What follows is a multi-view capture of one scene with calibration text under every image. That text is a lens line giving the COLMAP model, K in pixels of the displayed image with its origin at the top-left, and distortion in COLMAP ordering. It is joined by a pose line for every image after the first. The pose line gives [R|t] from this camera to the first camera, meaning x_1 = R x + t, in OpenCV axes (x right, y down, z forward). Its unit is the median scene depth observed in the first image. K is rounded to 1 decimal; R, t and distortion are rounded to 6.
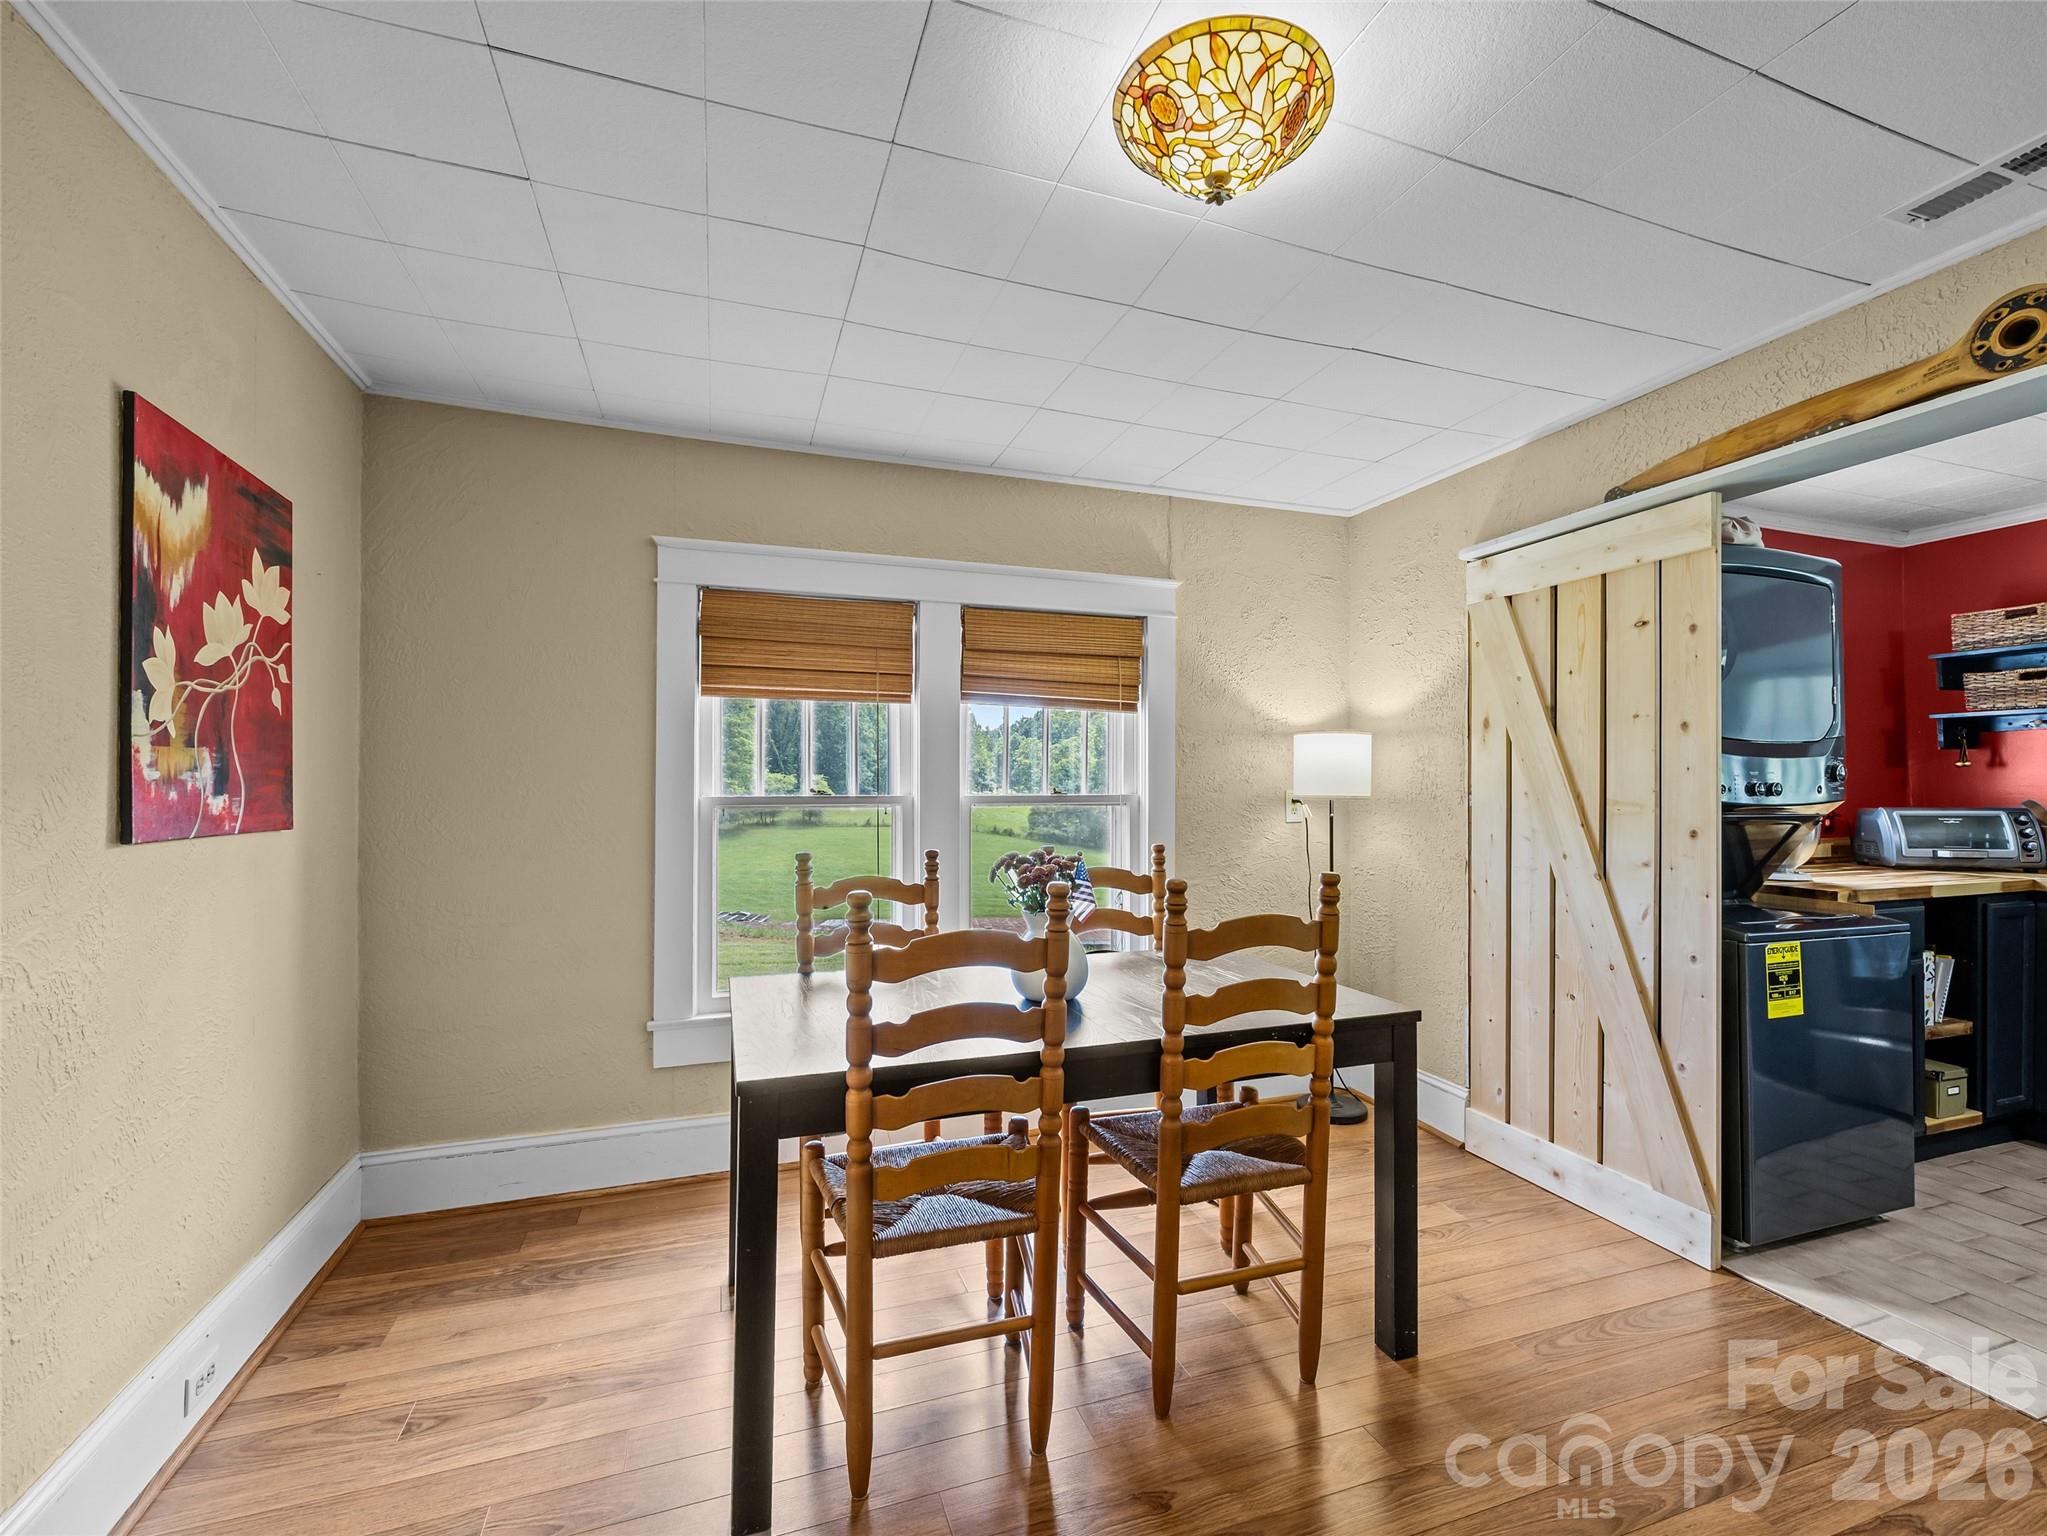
lens RADIAL K [[883.1, 0, 1029.1], [0, 883.1, 776.4], [0, 0, 1]] dist [0.000902, -0.000397]
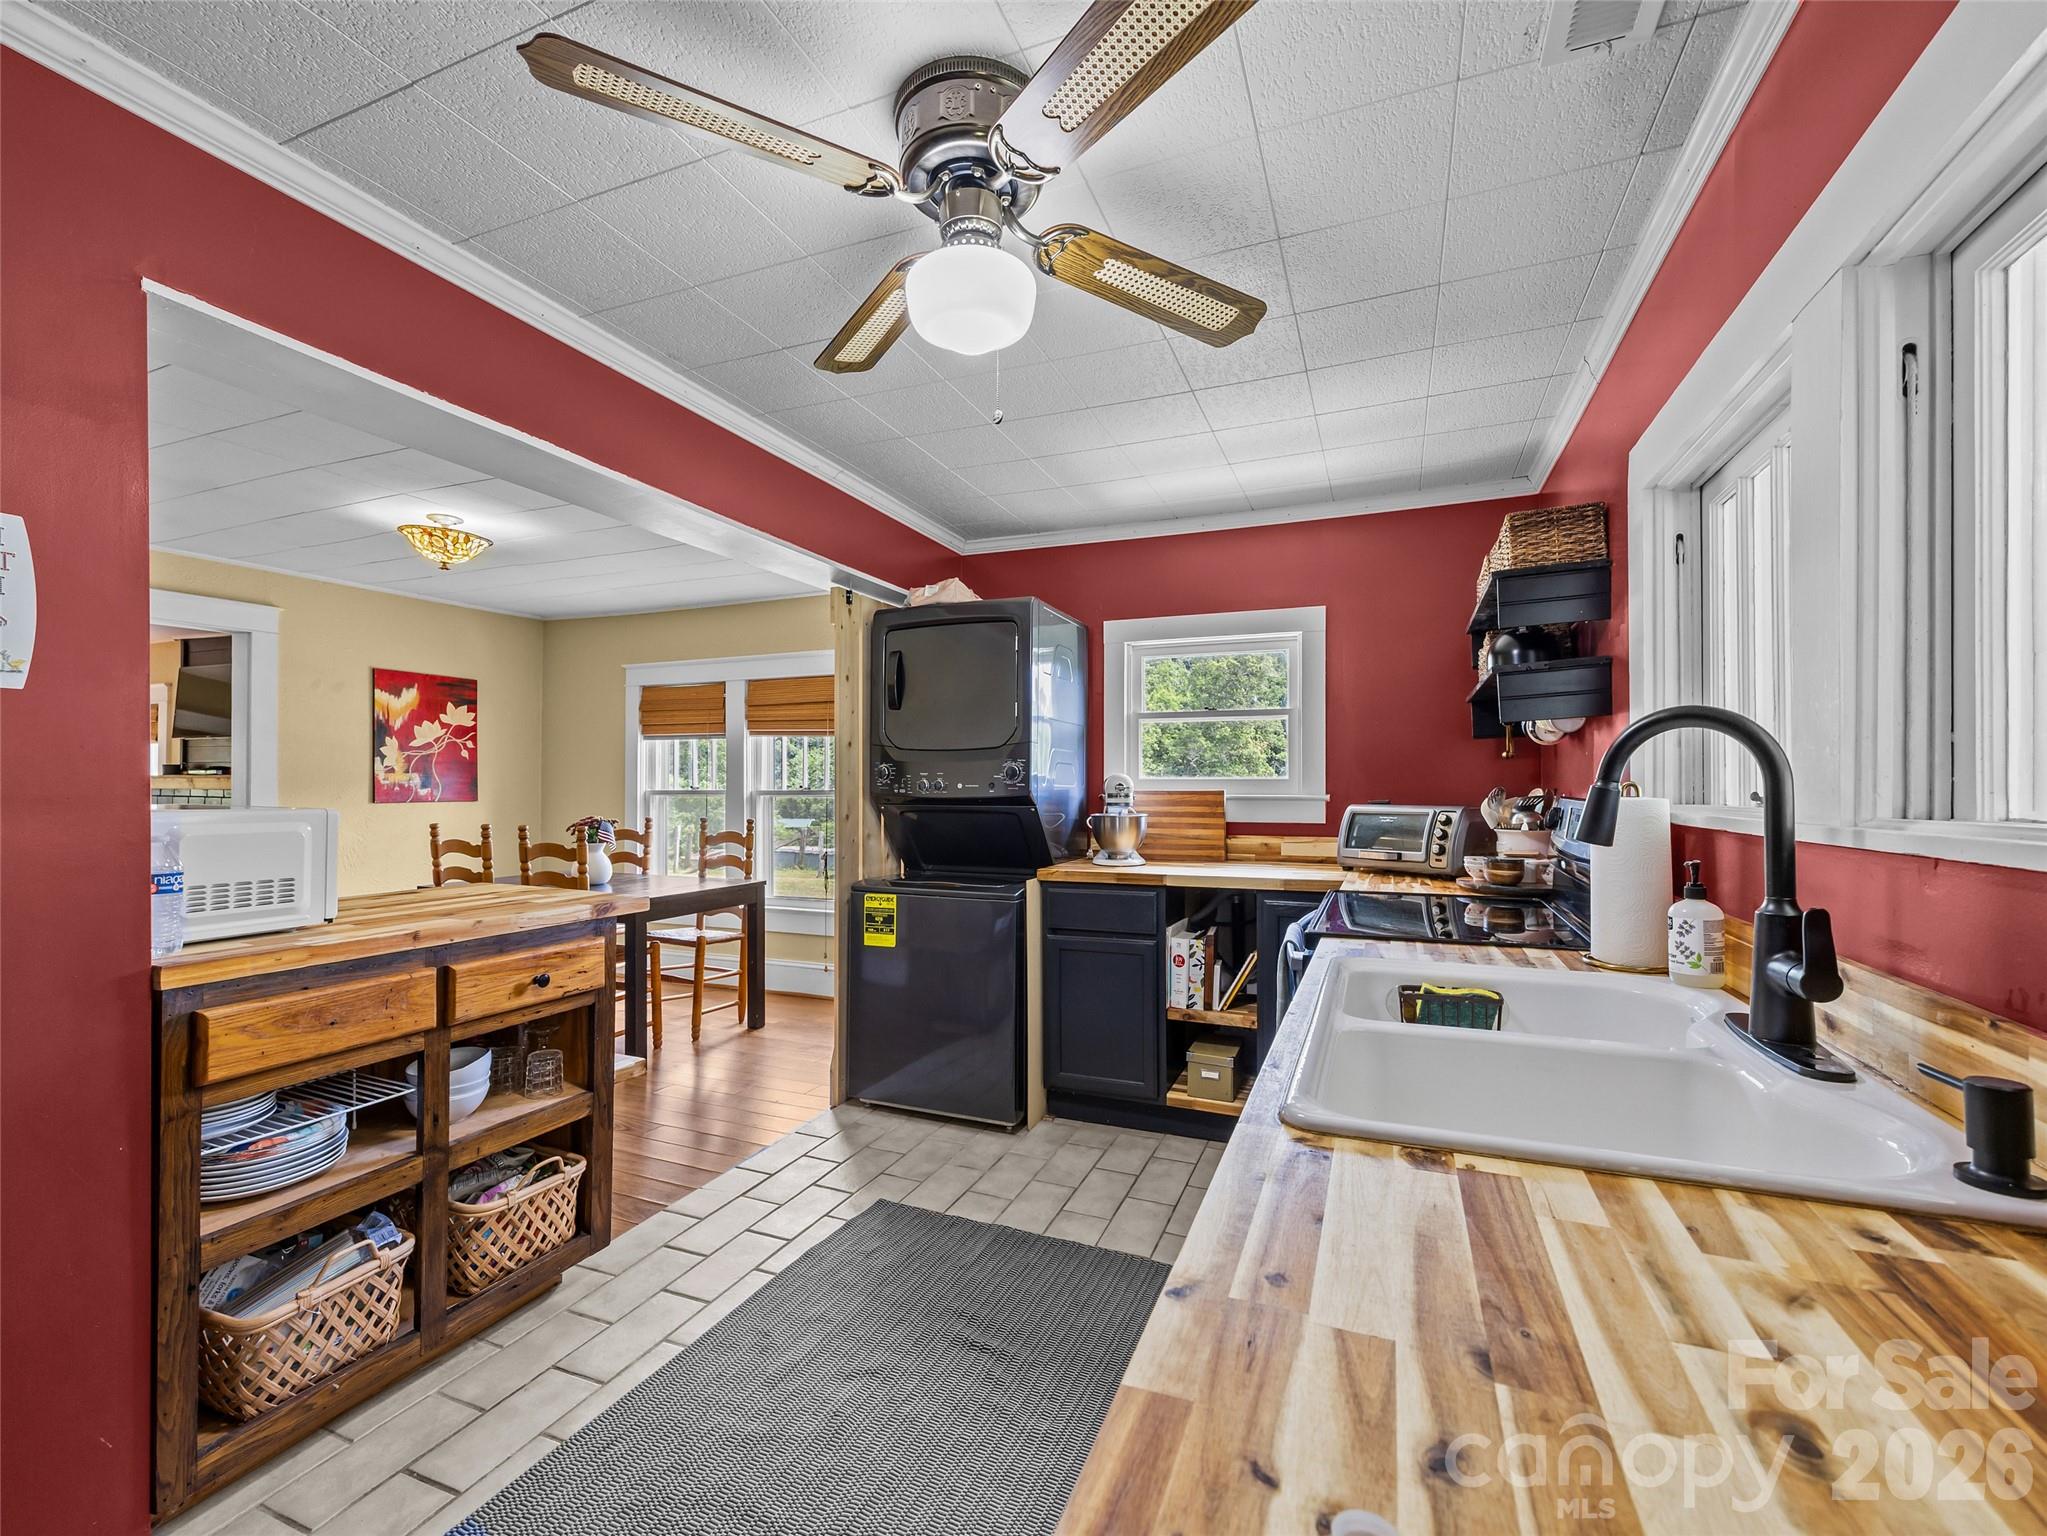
lens RADIAL K [[883.1, 0, 1029.1], [0, 883.1, 776.4], [0, 0, 1]] dist [0.000902, -0.000397]
pose [[0.743235, -0.007125, -0.668992, 2.239809], [0.009907, 0.999951, 0.000356, 0.000061], [0.668957, -0.006892, 0.743269, 0.116381]]
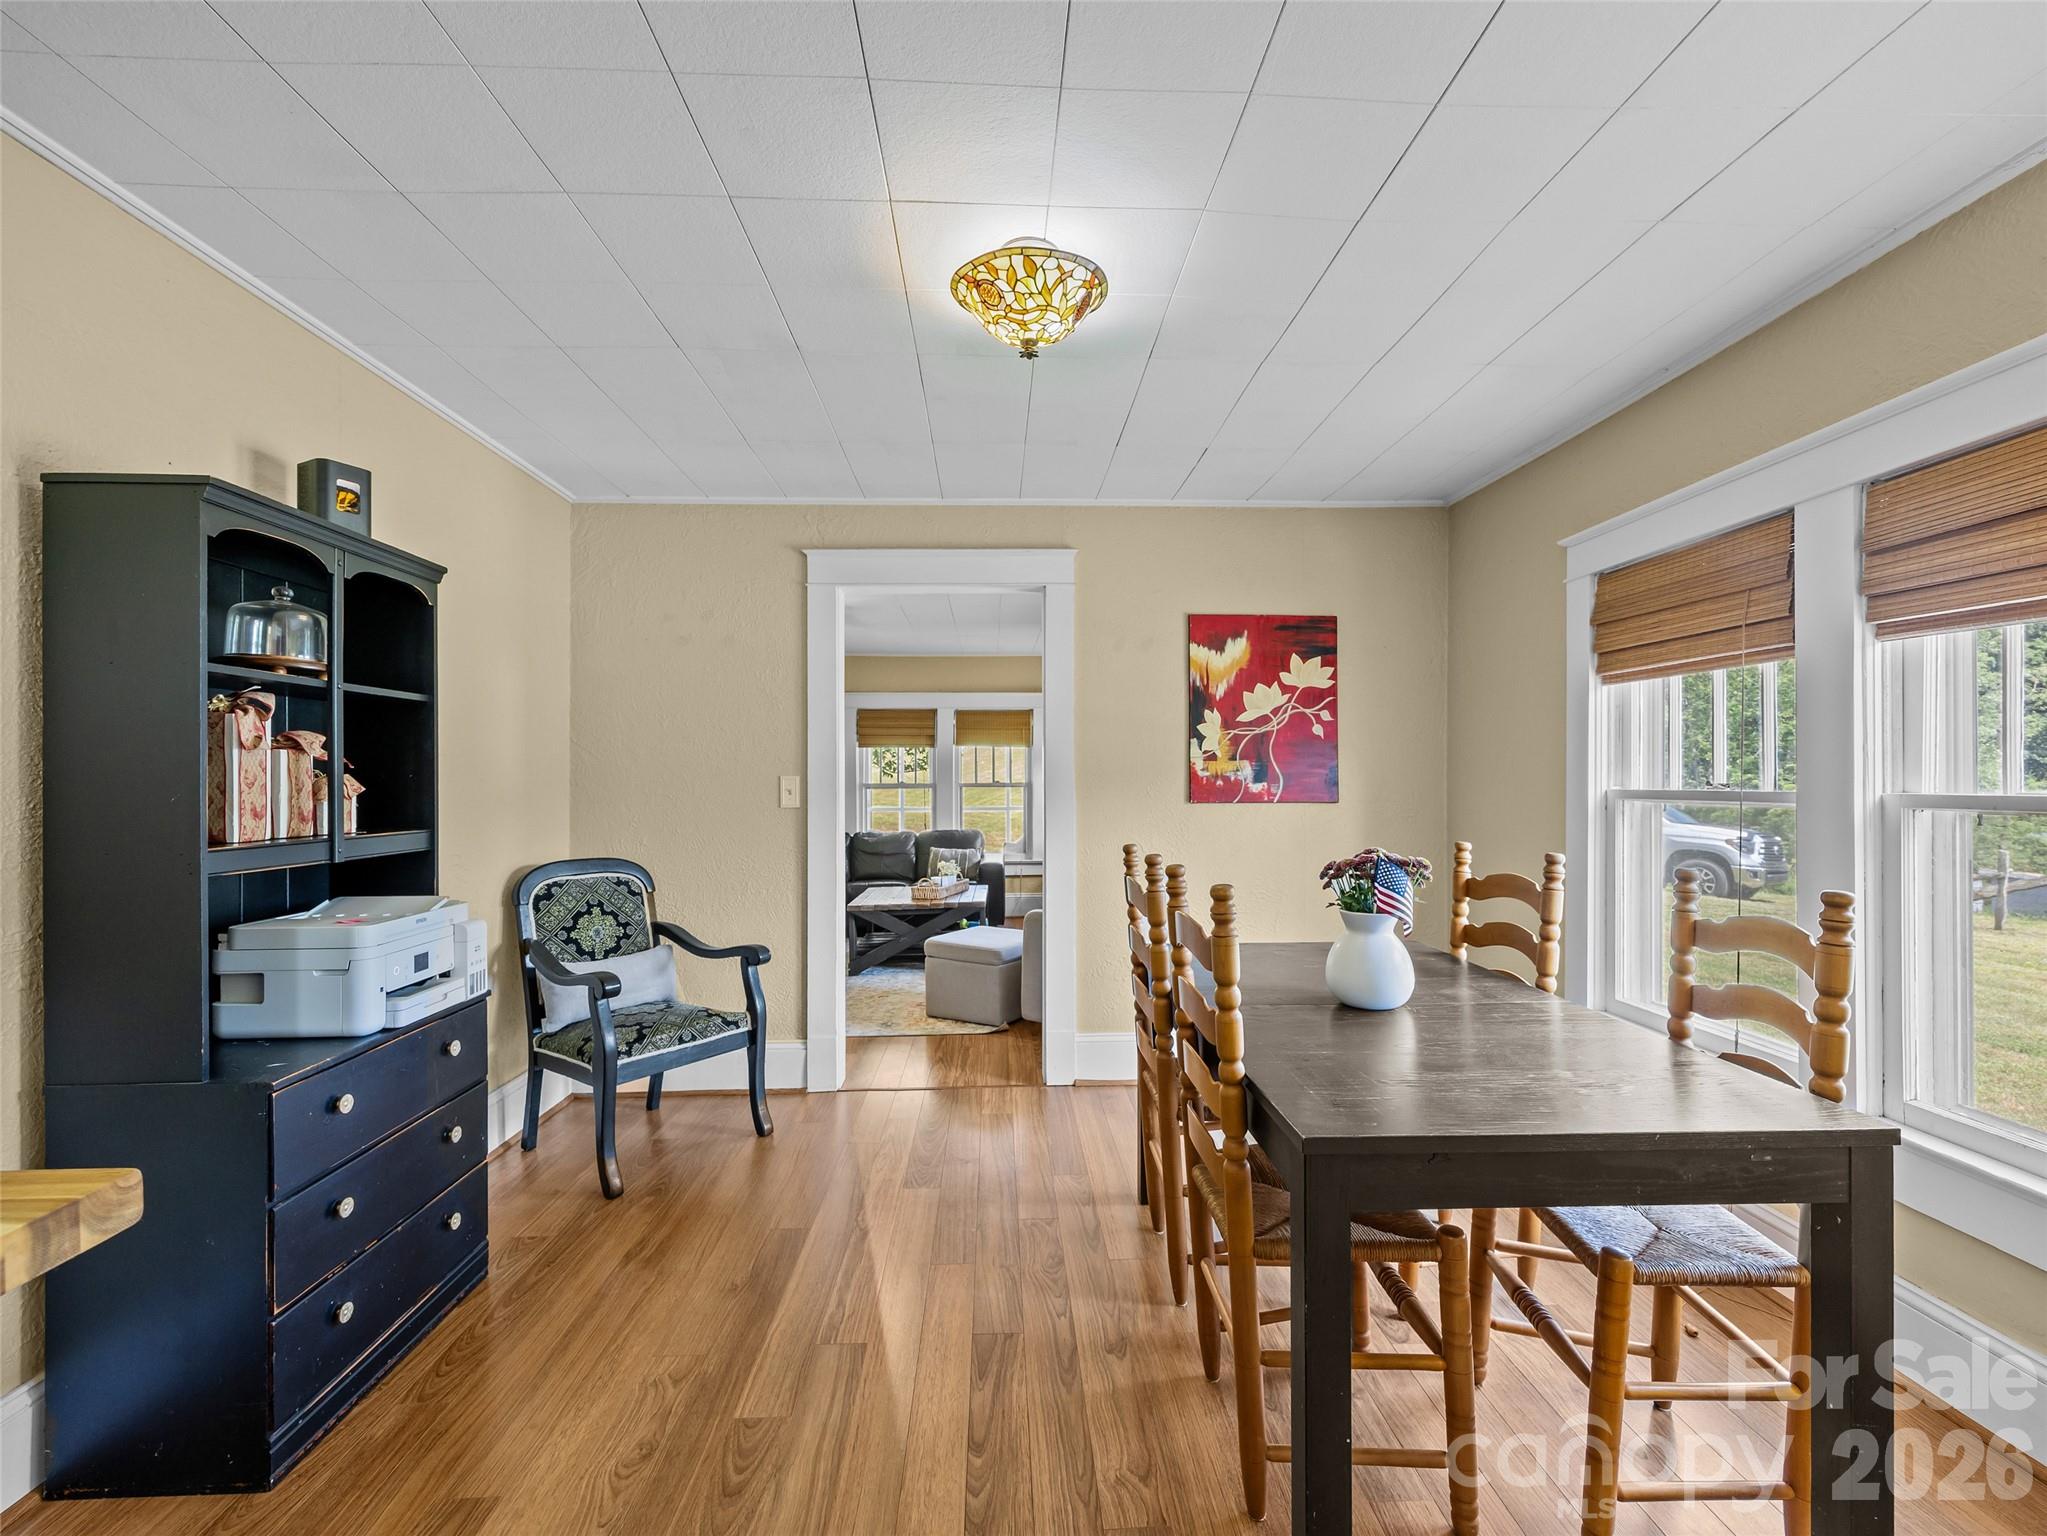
lens RADIAL K [[883.1, 0, 1029.1], [0, 883.1, 776.4], [0, 0, 1]] dist [0.000902, -0.000397]
pose [[-0.294394, -0.002405, -0.955681, 1.028365], [0.012350, 0.999904, -0.006321, 0.011208], [0.955604, -0.013664, -0.294336, 0.928684]]
